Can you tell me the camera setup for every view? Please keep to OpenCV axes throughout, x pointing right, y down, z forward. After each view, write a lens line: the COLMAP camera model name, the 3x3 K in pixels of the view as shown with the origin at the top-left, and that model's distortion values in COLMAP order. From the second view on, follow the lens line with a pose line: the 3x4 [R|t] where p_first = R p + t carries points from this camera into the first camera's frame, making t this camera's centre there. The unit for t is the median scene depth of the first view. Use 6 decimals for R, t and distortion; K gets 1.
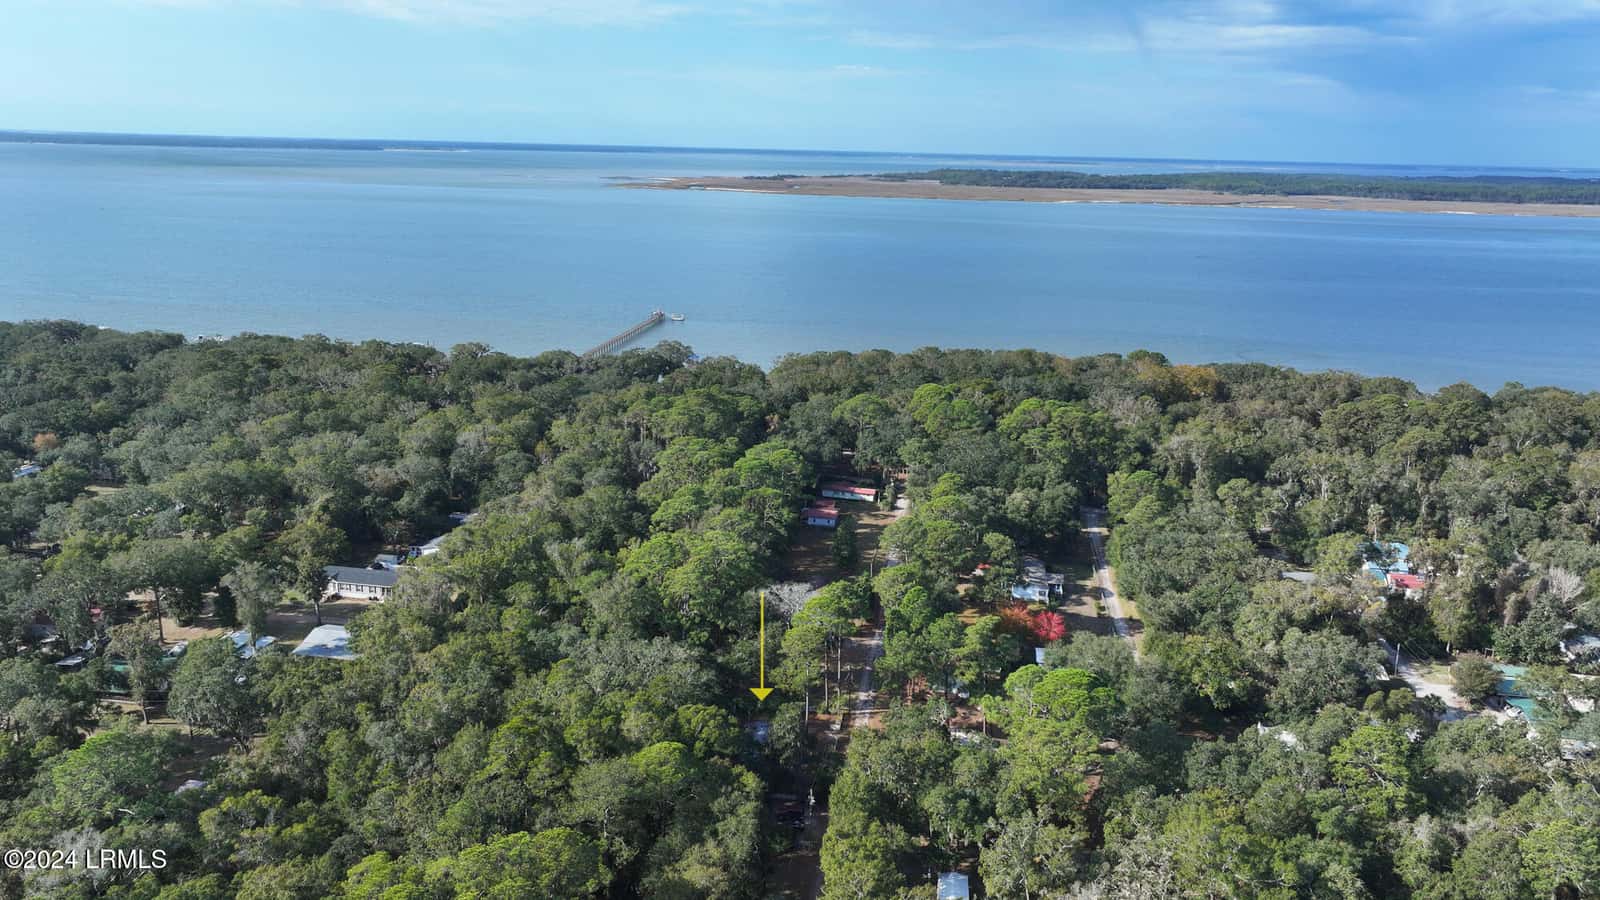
lens RADIAL K [[1111.6, 0, 800.0], [0, 1111.6, 450.0], [0, 0, 1]] dist [-0.005222, 0.011847]
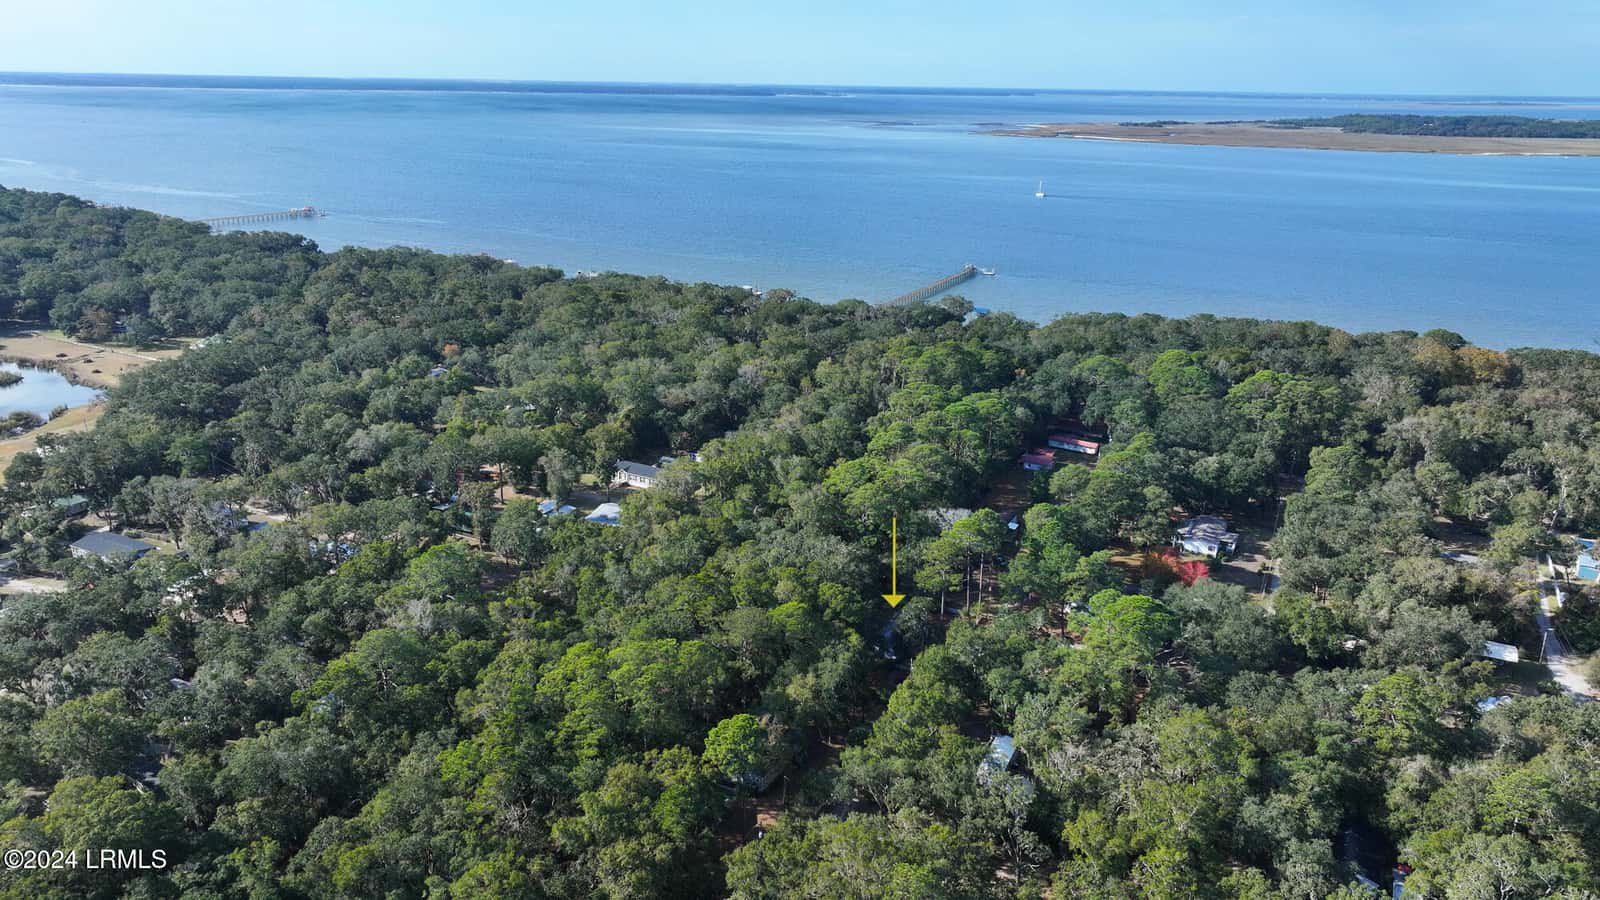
lens RADIAL K [[1111.6, 0, 800.0], [0, 1111.6, 450.0], [0, 0, 1]] dist [-0.005222, 0.011847]
pose [[0.946774, 0.091720, -0.308557, 0.142897], [-0.077059, 0.995256, 0.059395, -0.000416], [0.312541, -0.032456, 0.949350, -0.137339]]
